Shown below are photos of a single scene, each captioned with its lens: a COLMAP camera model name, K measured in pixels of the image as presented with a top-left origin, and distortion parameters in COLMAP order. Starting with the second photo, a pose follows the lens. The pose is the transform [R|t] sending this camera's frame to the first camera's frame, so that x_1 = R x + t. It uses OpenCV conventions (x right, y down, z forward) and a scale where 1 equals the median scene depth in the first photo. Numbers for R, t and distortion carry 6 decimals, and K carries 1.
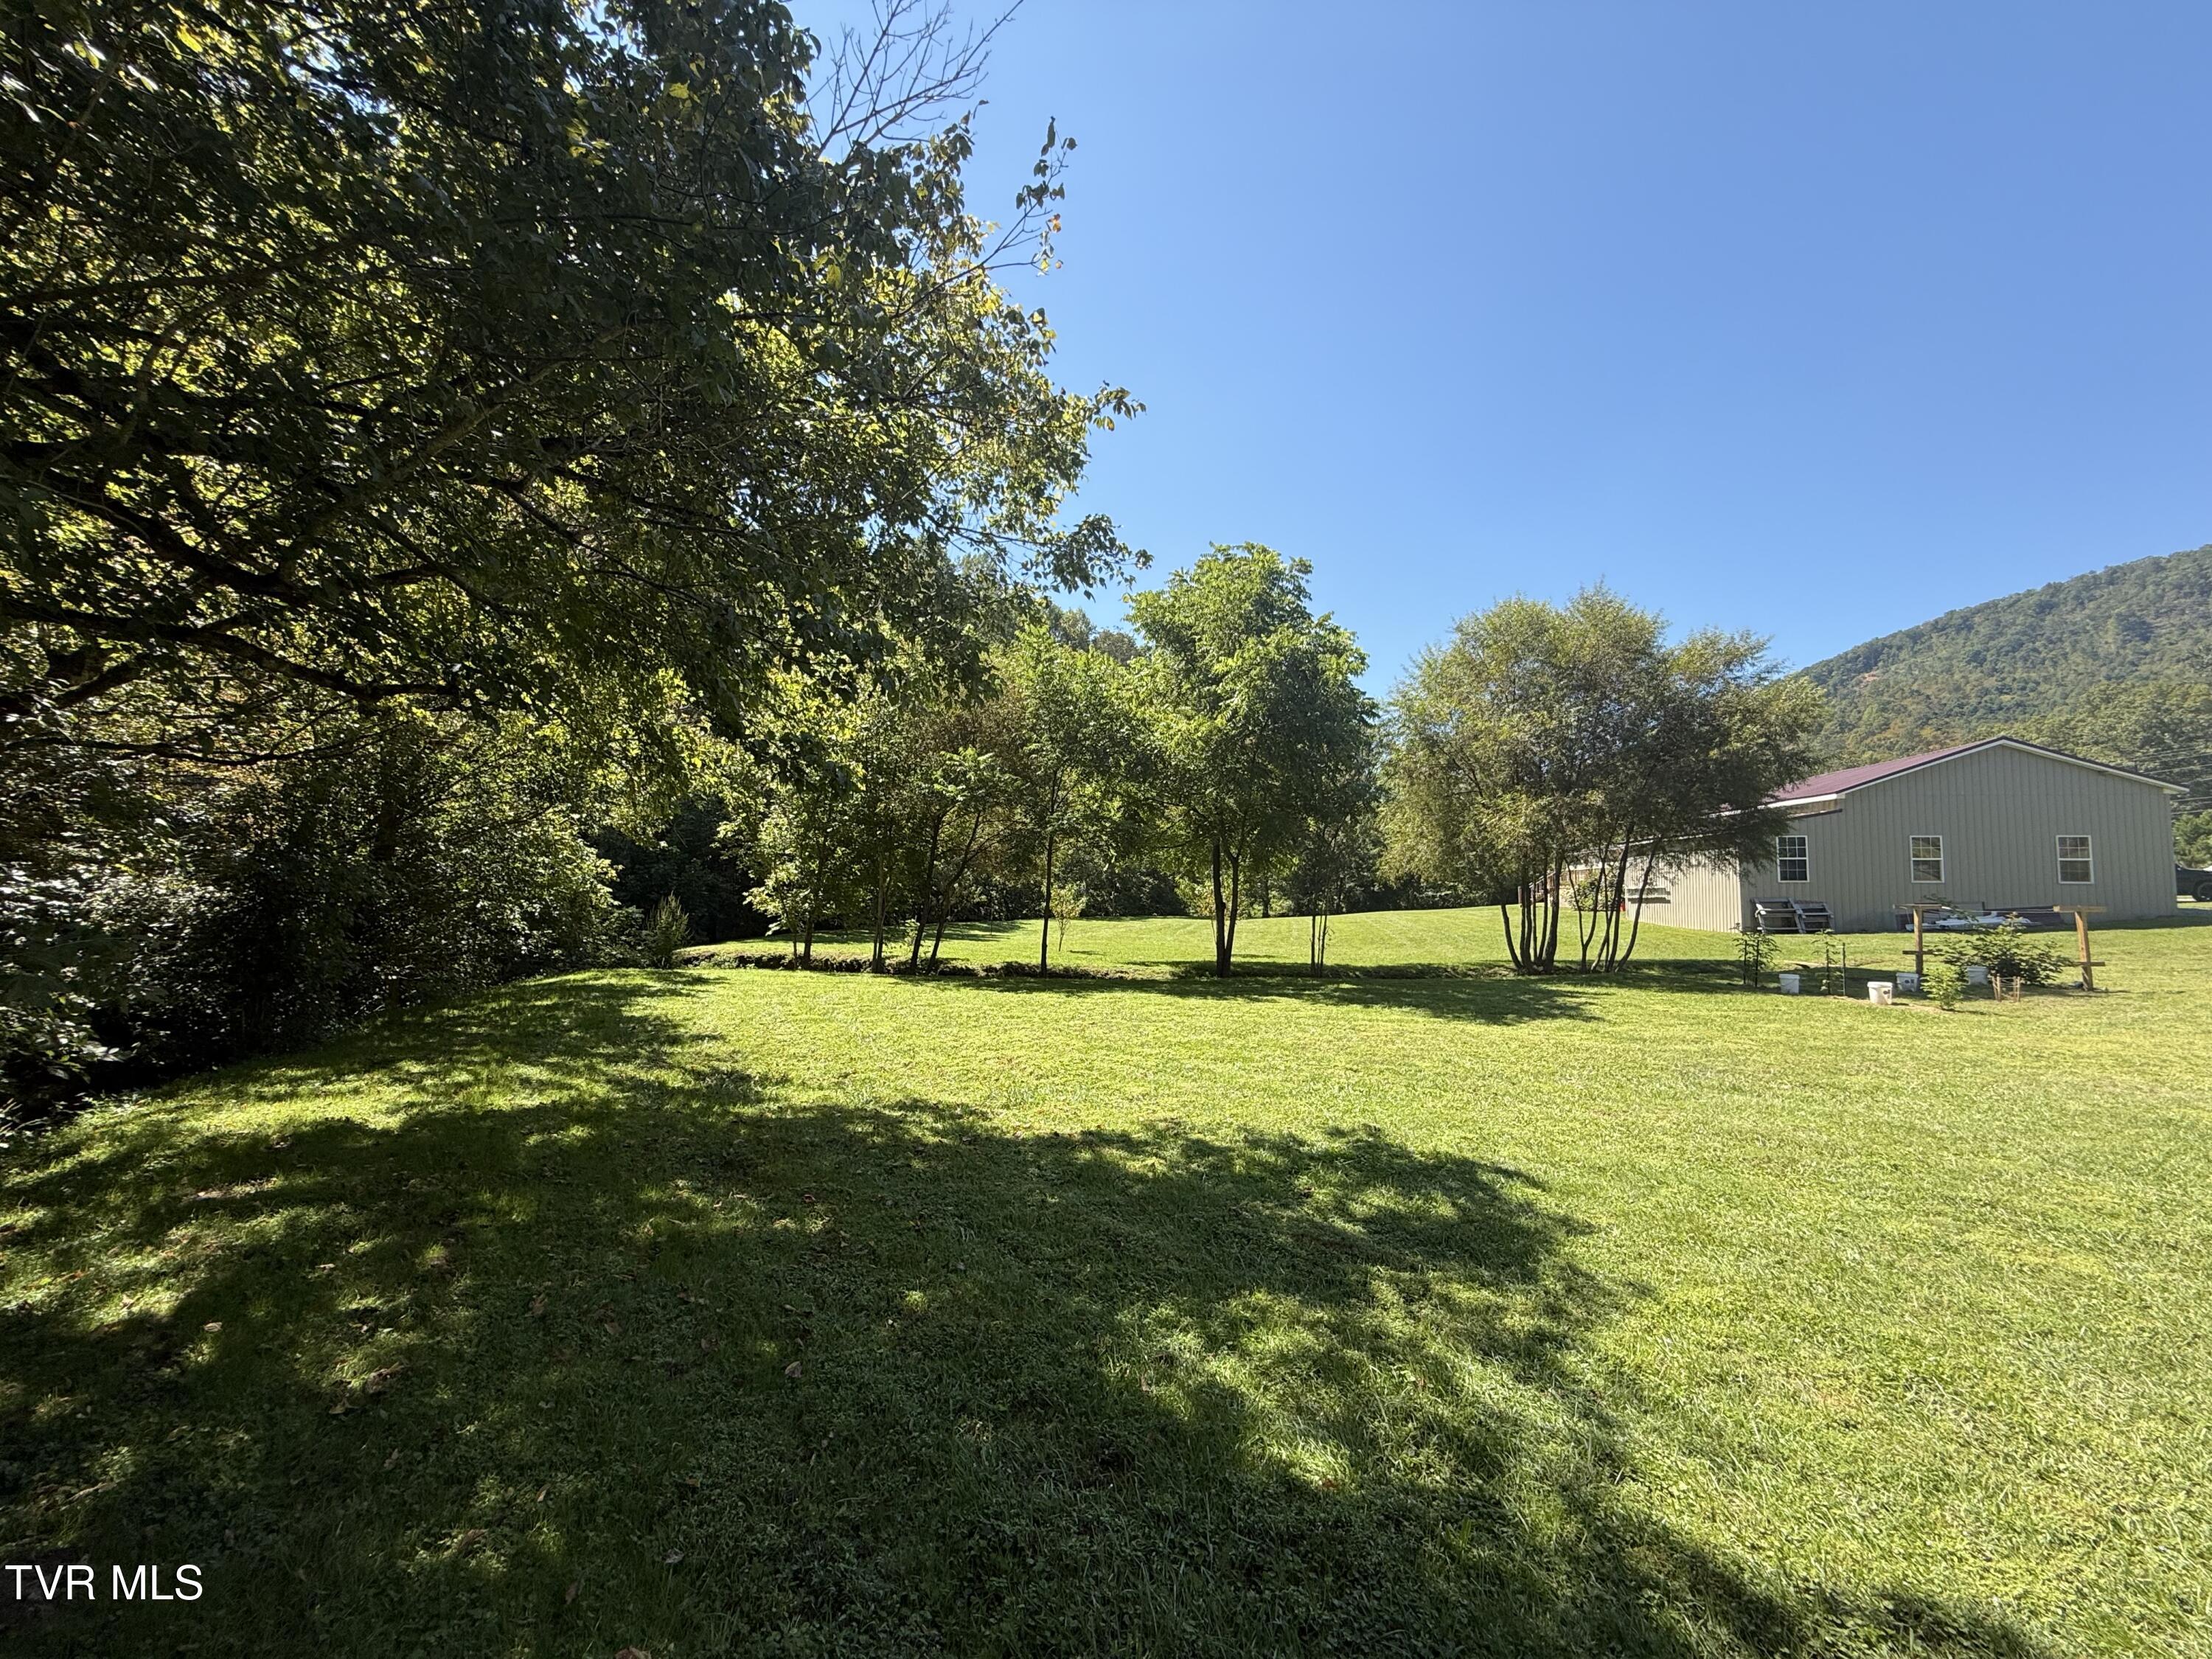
lens RADIAL K [[872.3, 0, 1096.9], [0, 872.3, 839.6], [0, 0, 1]] dist [-0.002227, 0.000061]
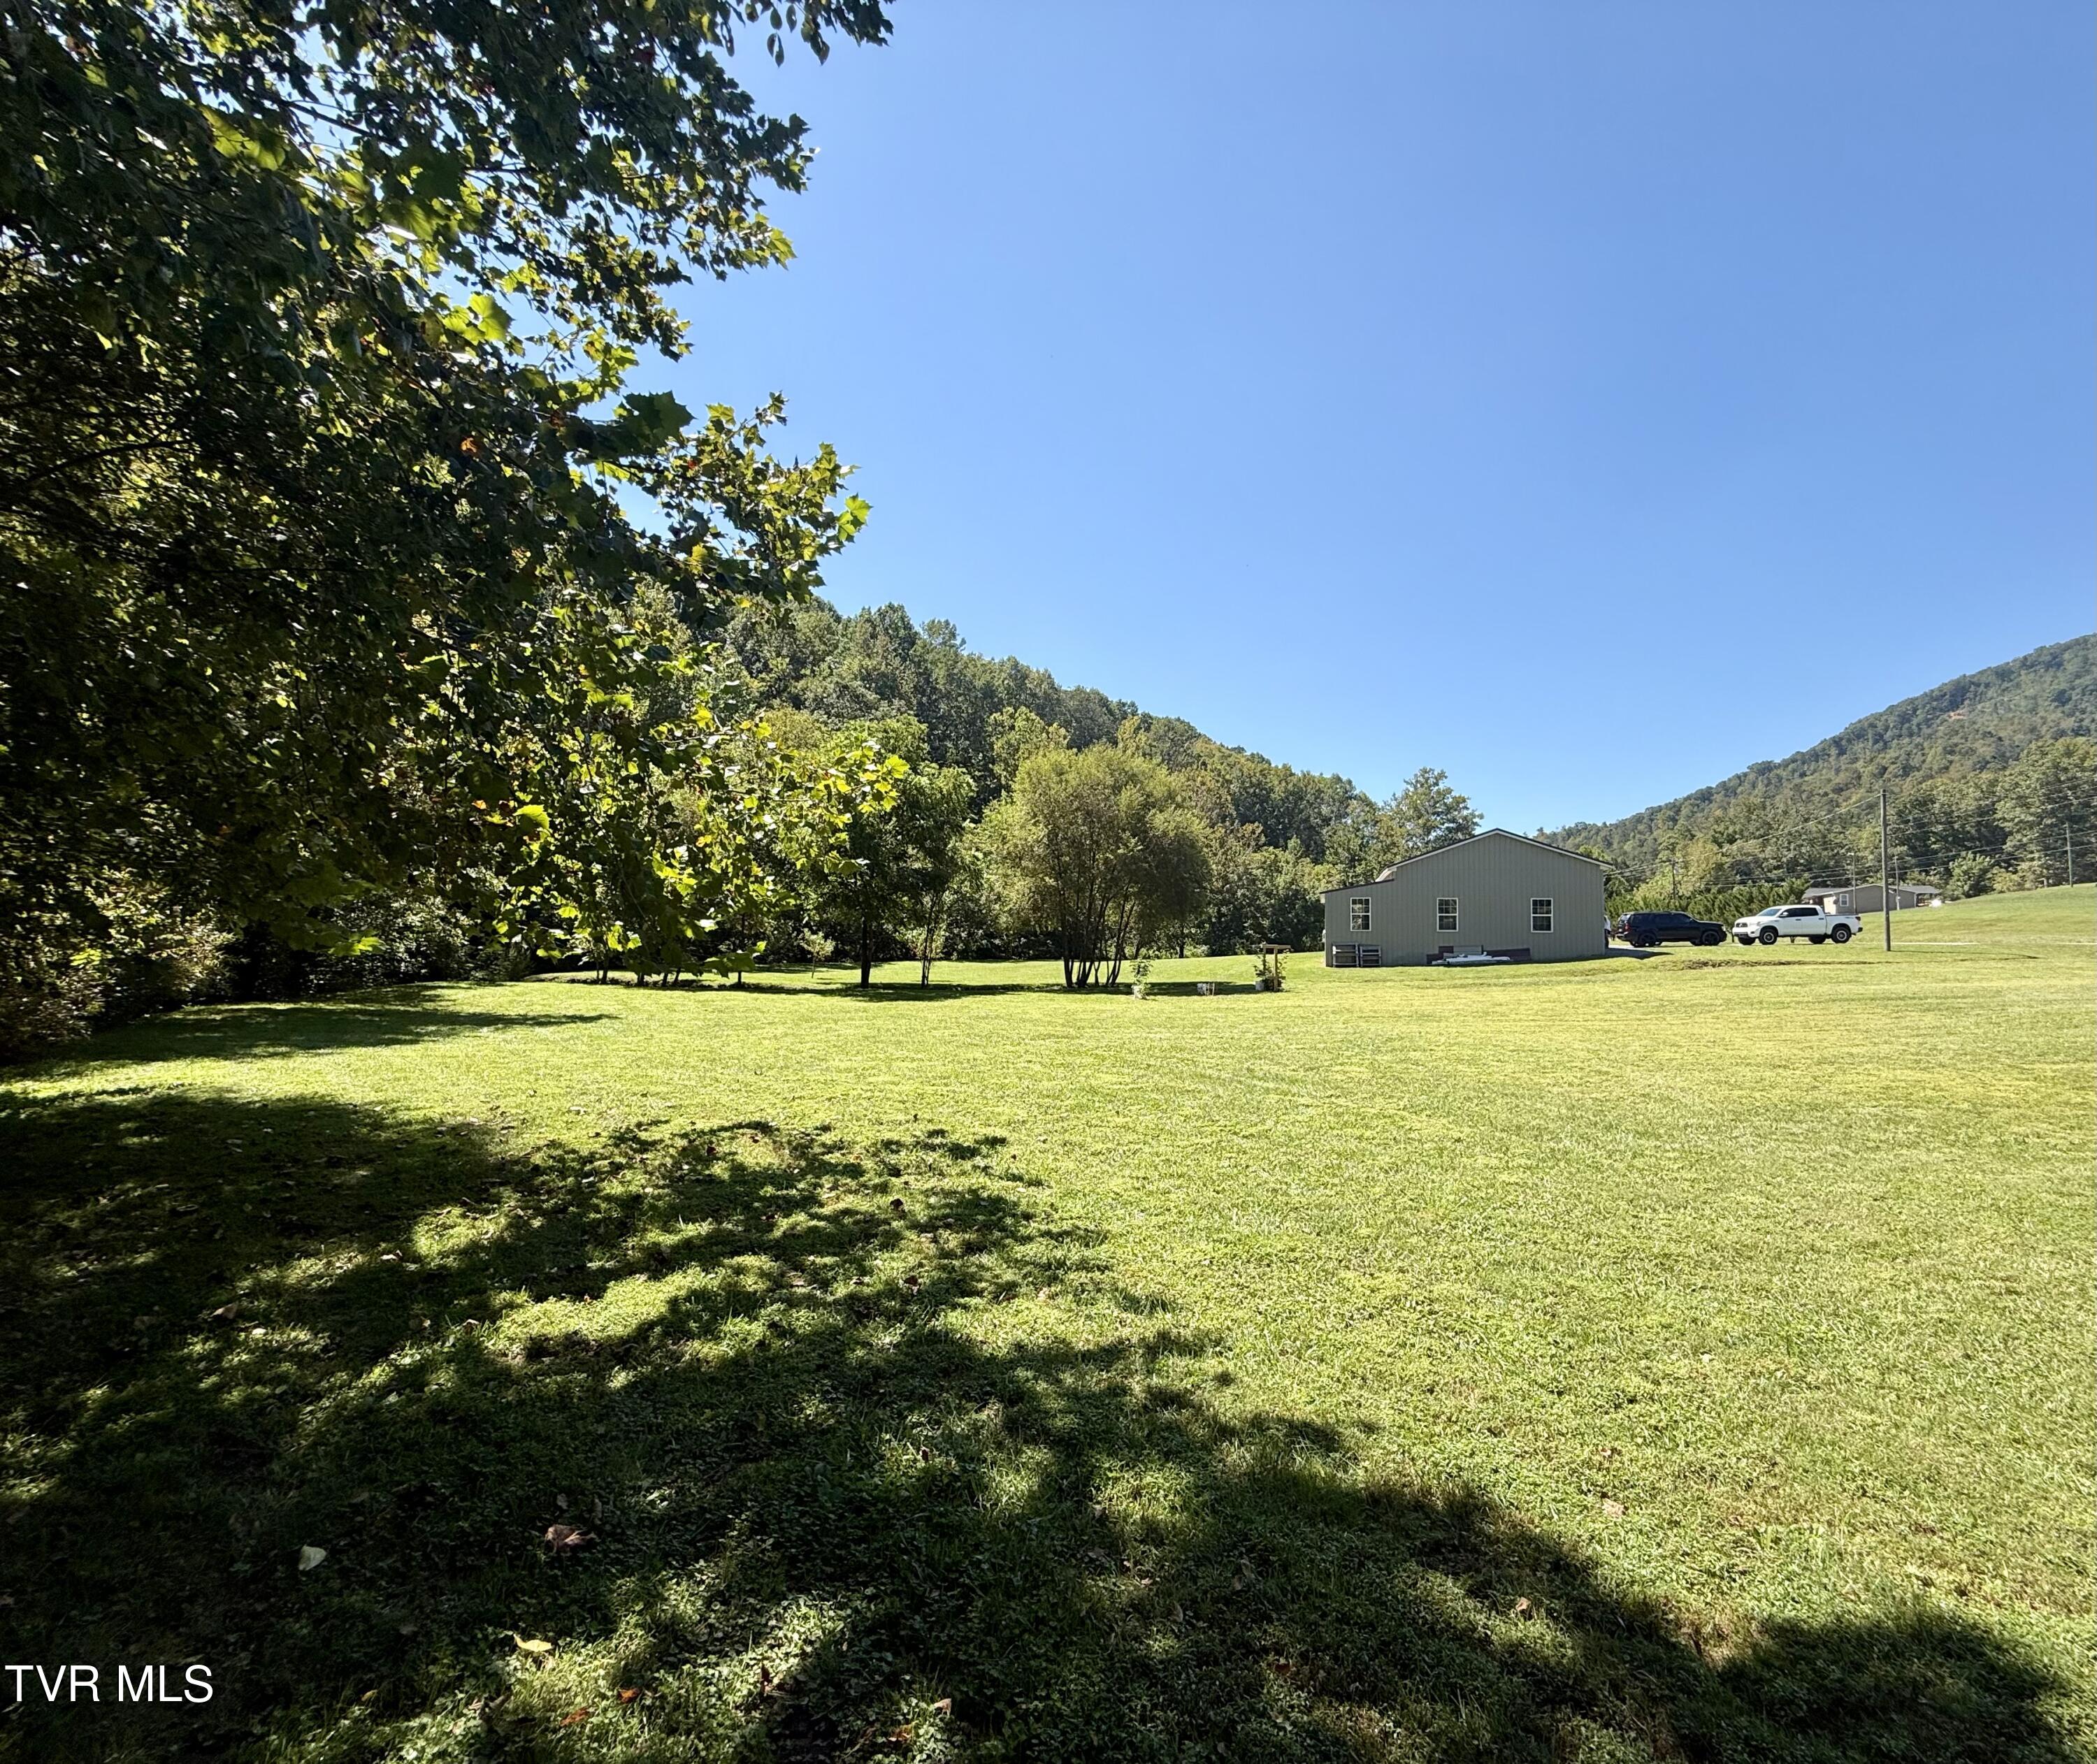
lens RADIAL K [[928.2, 0, 1162.7], [0, 928.2, 893.7], [0, 0, 1]] dist [-0.010201, 0.000651]
pose [[0.999996, 0.001208, 0.002593, 0.752544], [-0.001236, 0.999942, 0.010662, -0.041764], [-0.002580, -0.010665, 0.999940, -0.757168]]
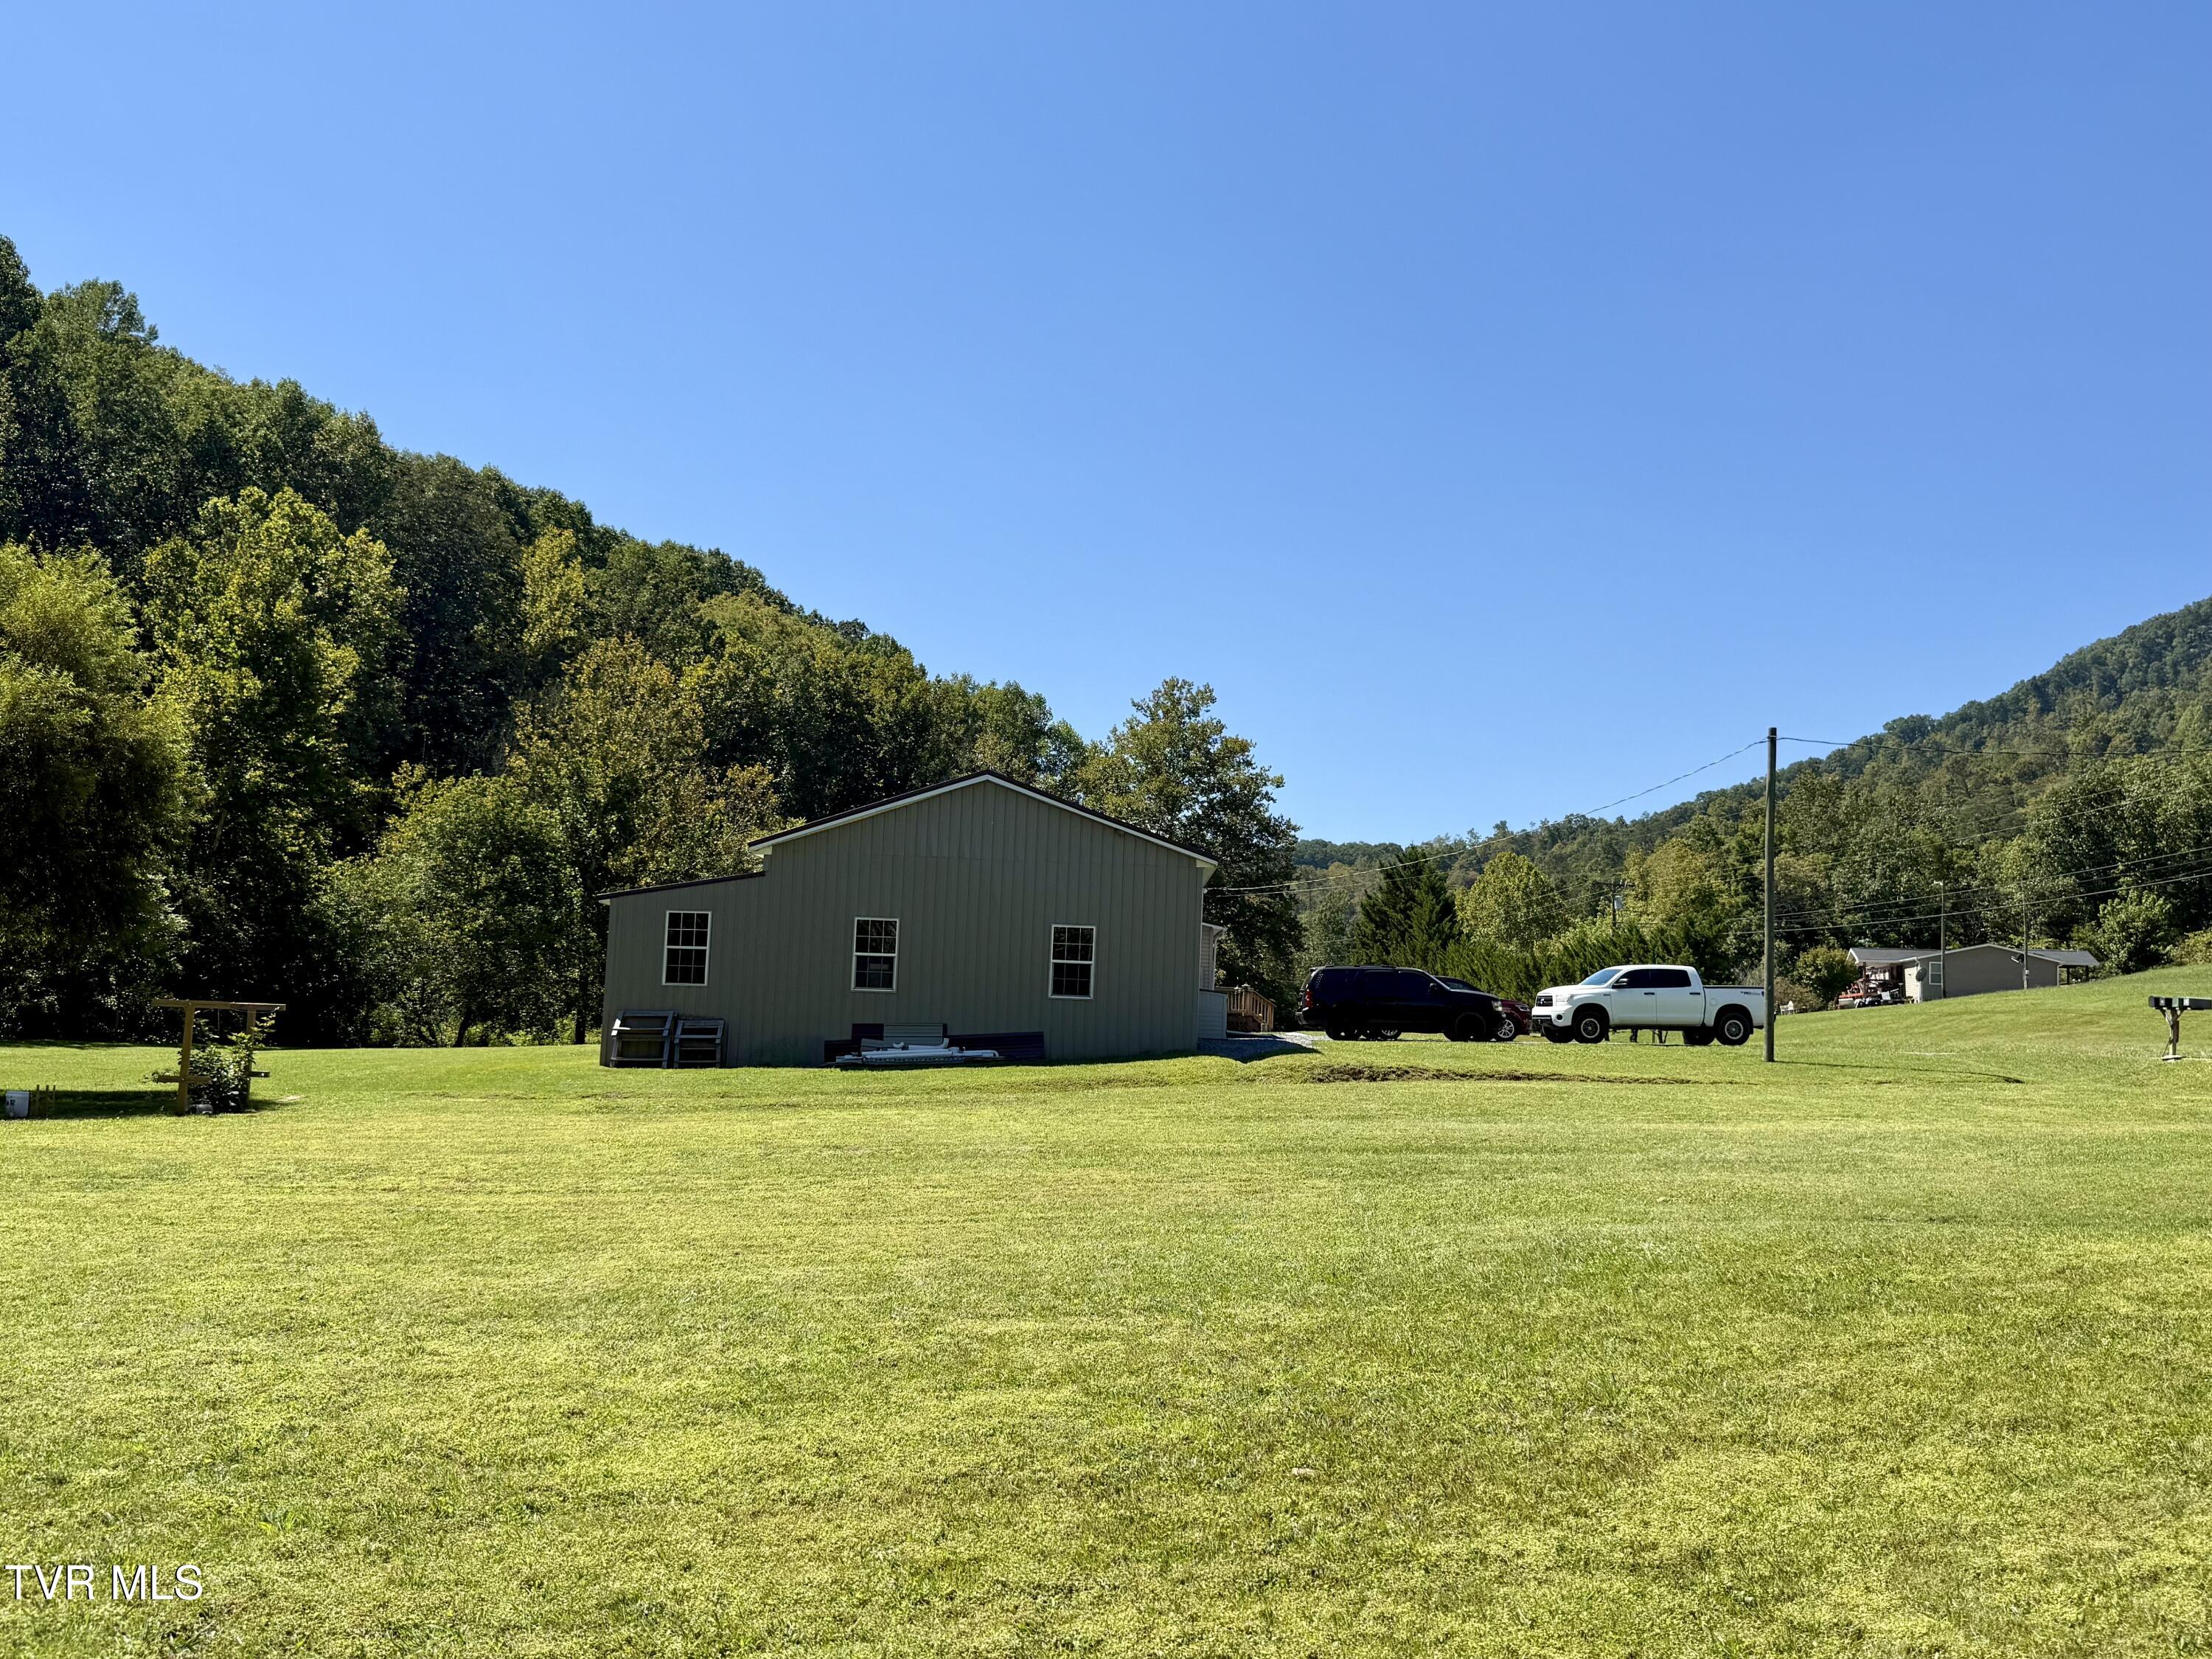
lens RADIAL K [[1877.6, 0, 1104.1], [0, 1877.6, 821.9], [0, 0, 1]] dist [0.075914, -0.065272]
pose [[0.984613, 0.046844, 0.168354, 1.354052], [-0.038872, 0.997975, -0.050340, -0.018392], [-0.170371, 0.043021, 0.984440, -0.603320]]
